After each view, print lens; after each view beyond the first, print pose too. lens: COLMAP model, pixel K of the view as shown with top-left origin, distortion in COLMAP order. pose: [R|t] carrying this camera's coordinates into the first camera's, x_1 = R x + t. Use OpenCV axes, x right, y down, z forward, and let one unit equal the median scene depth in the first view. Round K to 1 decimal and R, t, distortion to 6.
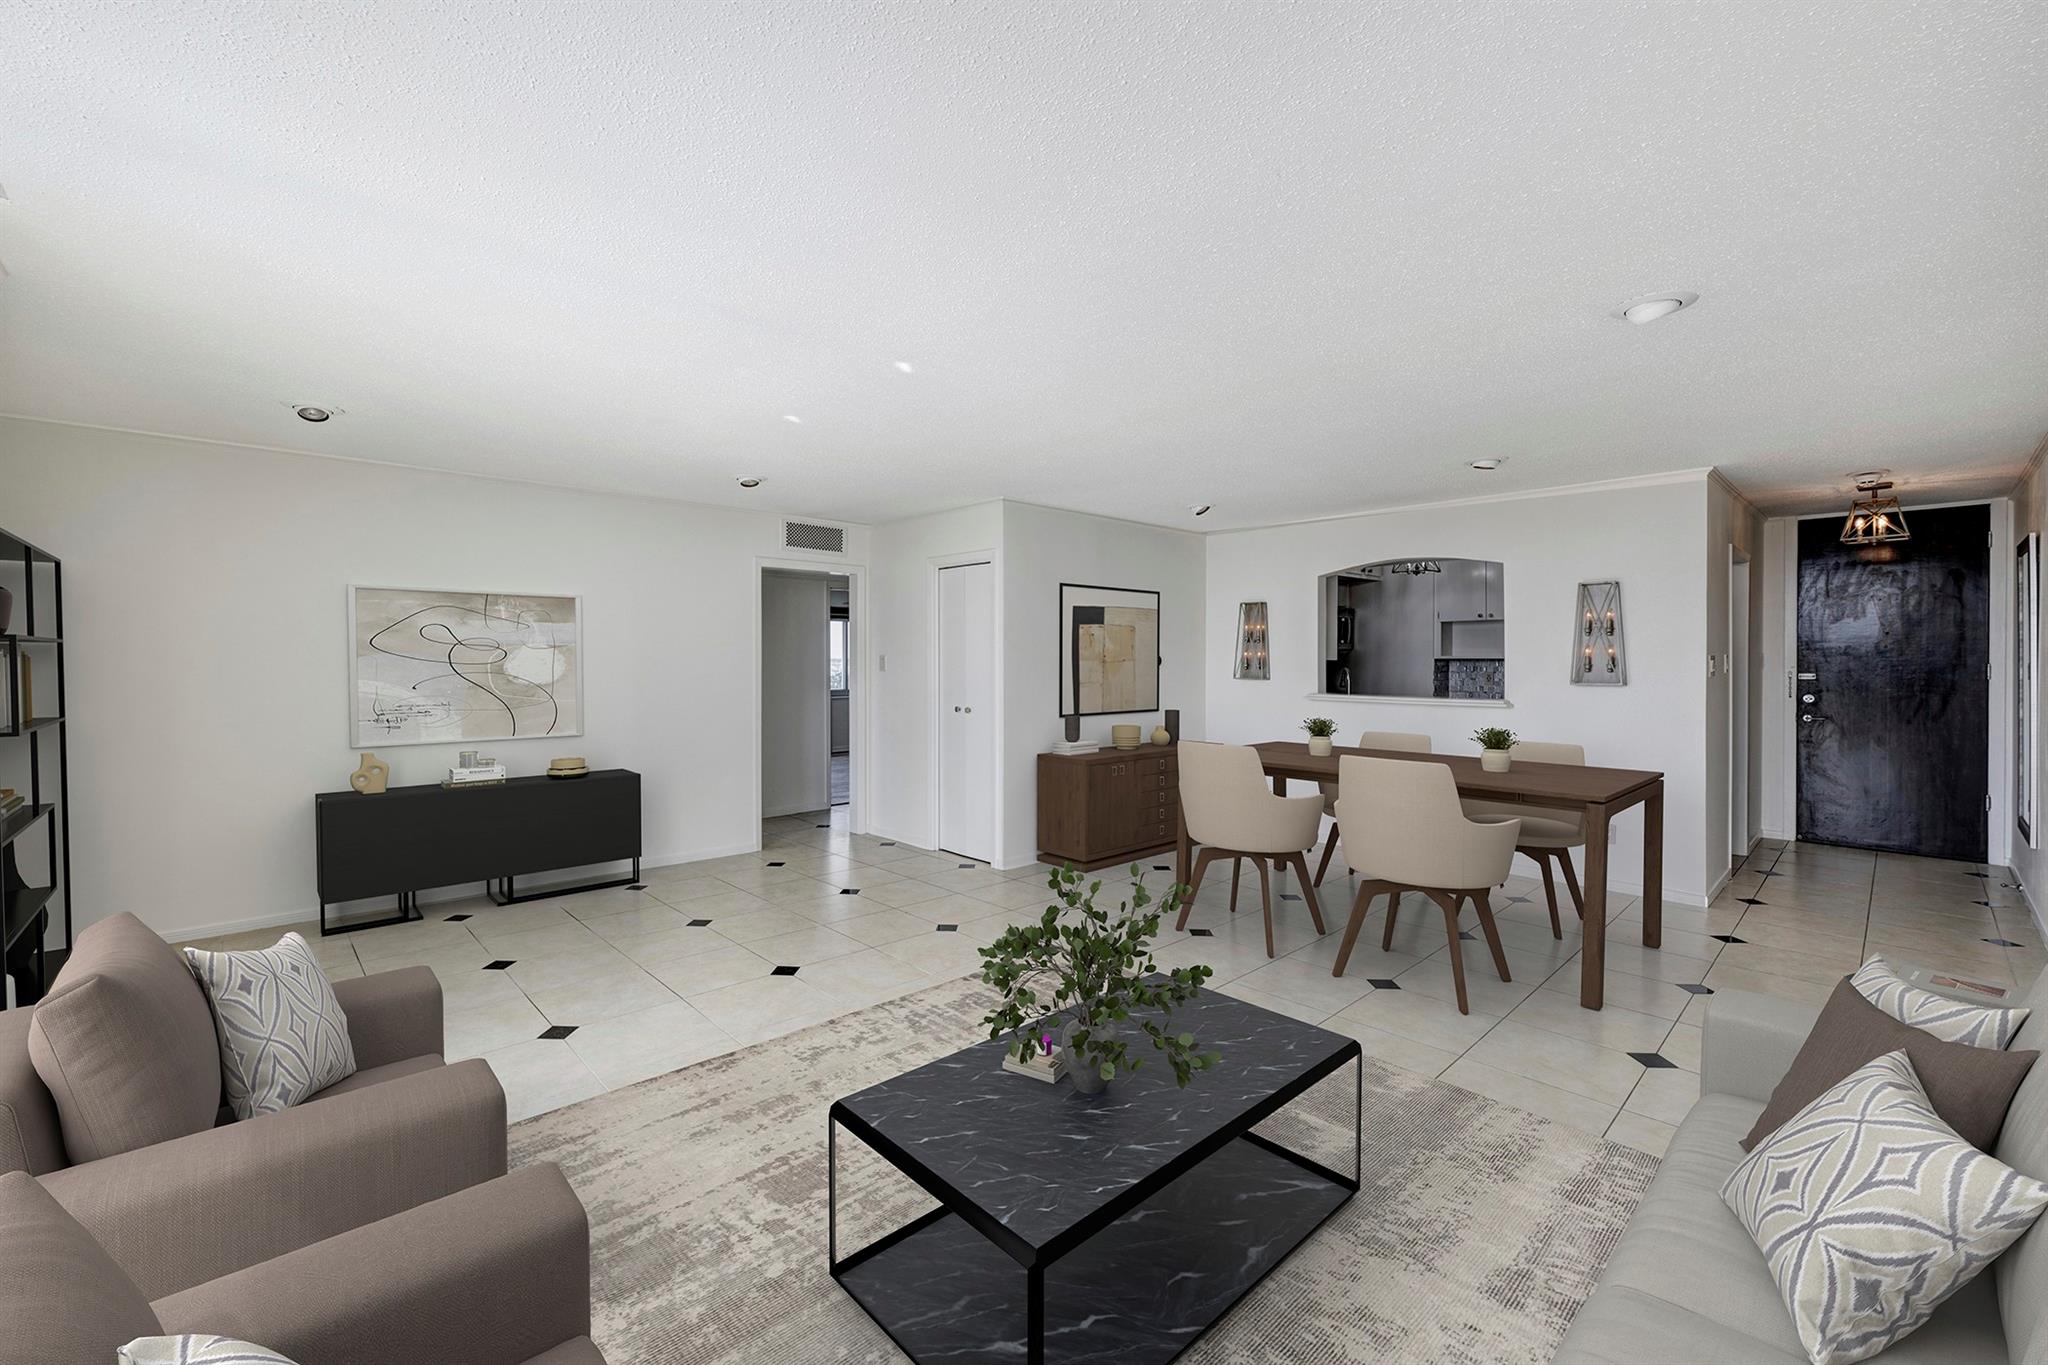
lens RADIAL K [[809.1, 0, 1010.1], [0, 809.1, 671.9], [0, 0, 1]] dist [0.001249, 0.000206]
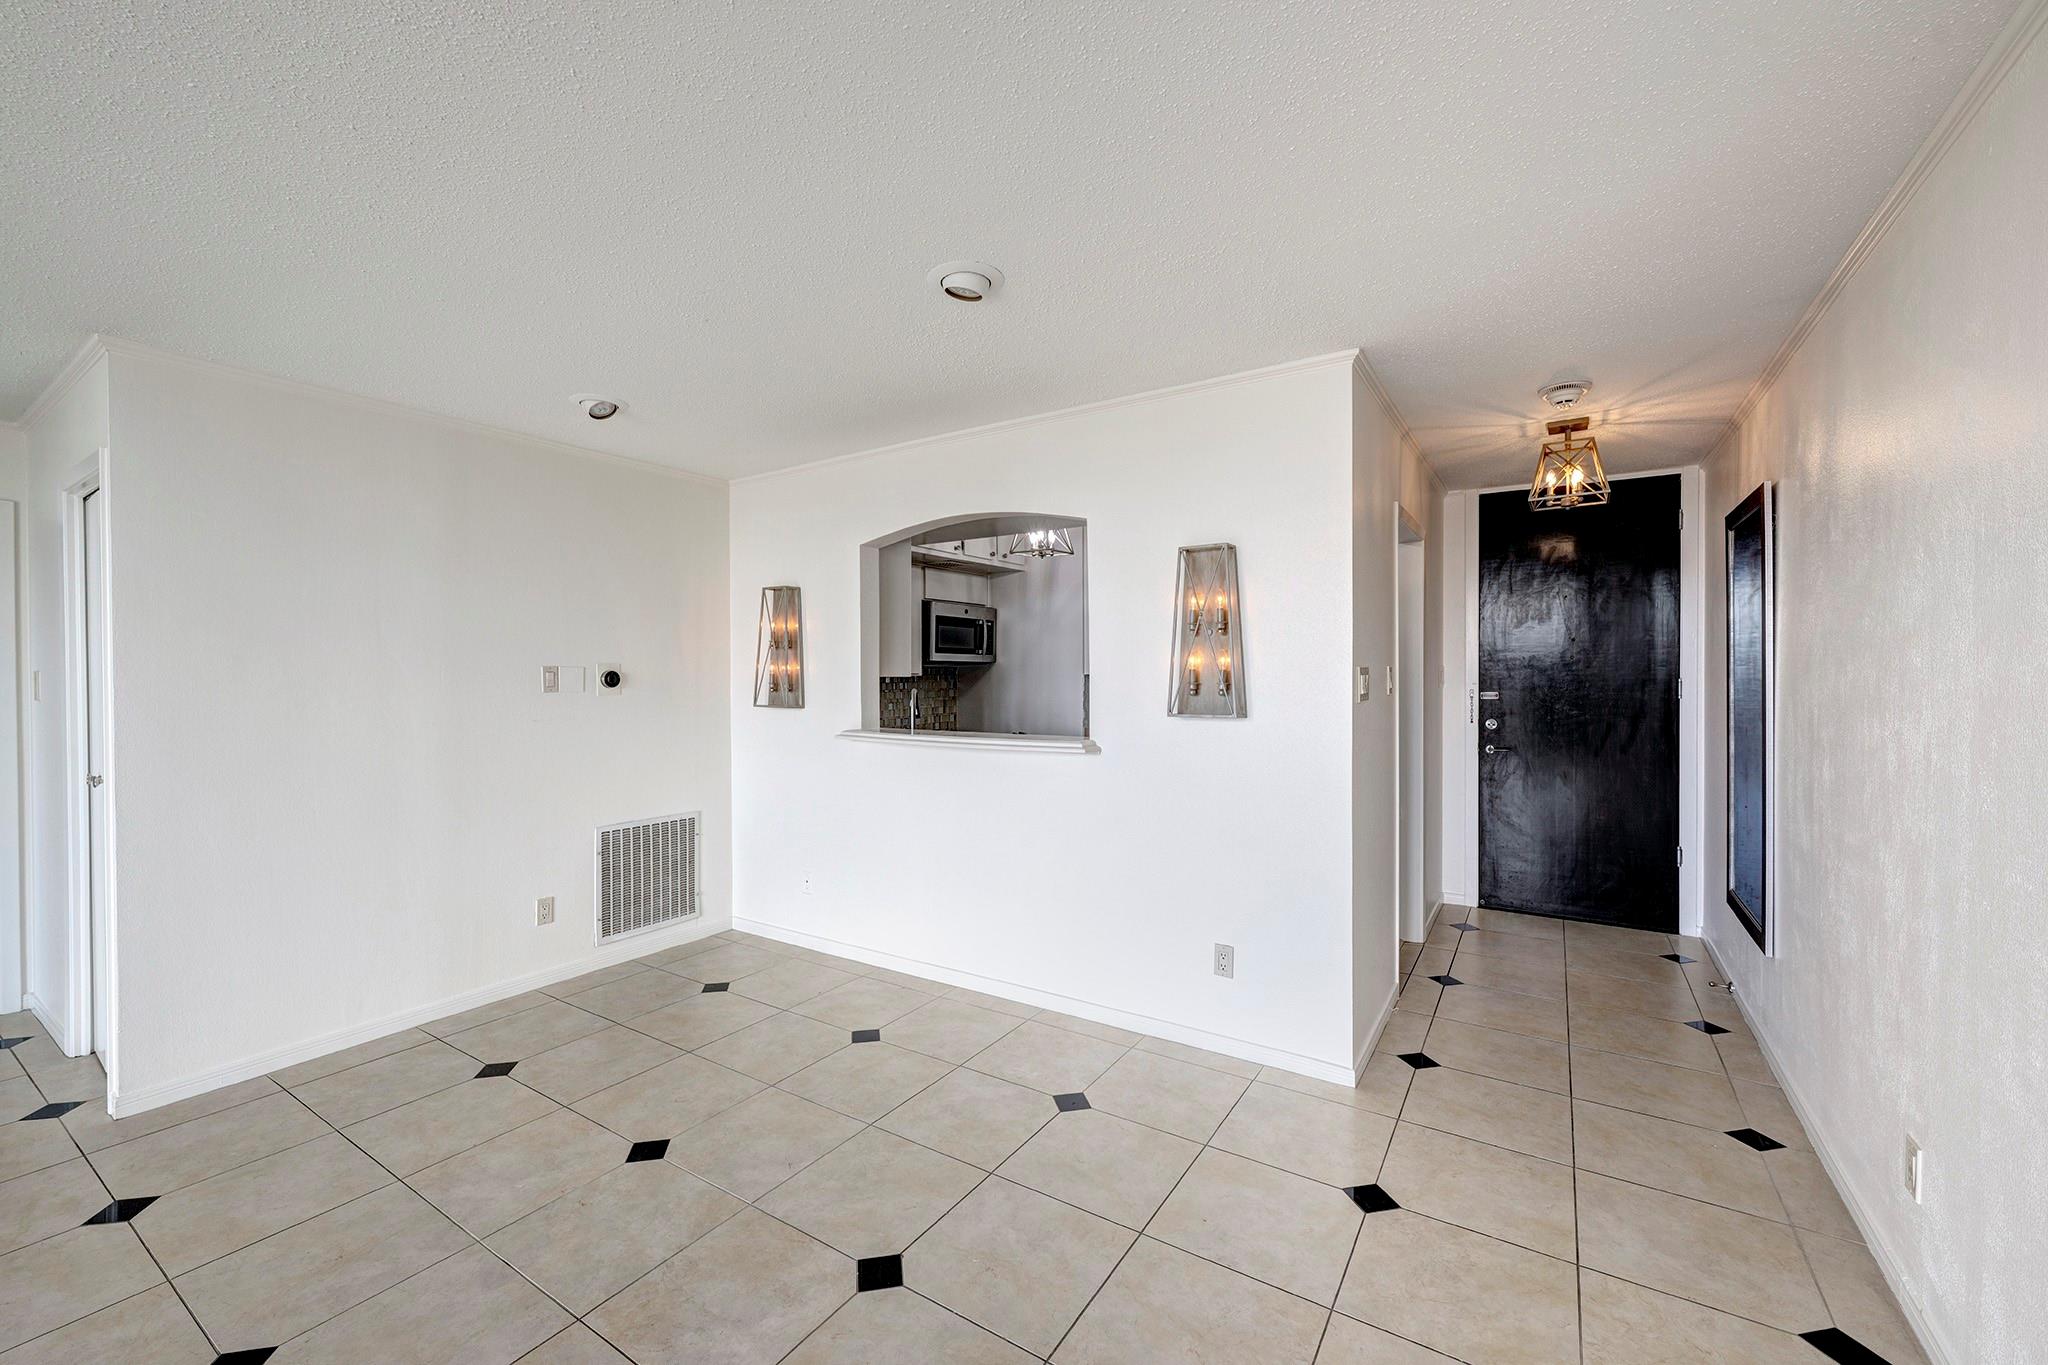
lens RADIAL K [[809.1, 0, 1031.9], [0, 809.1, 695.0], [0, 0, 1]] dist [0.001249, 0.000206]
pose [[0.965664, -0.009887, 0.259606, 0.360195], [0.007762, 0.999927, 0.009210, -0.005848], [-0.259678, -0.006879, 0.965671, 0.366470]]
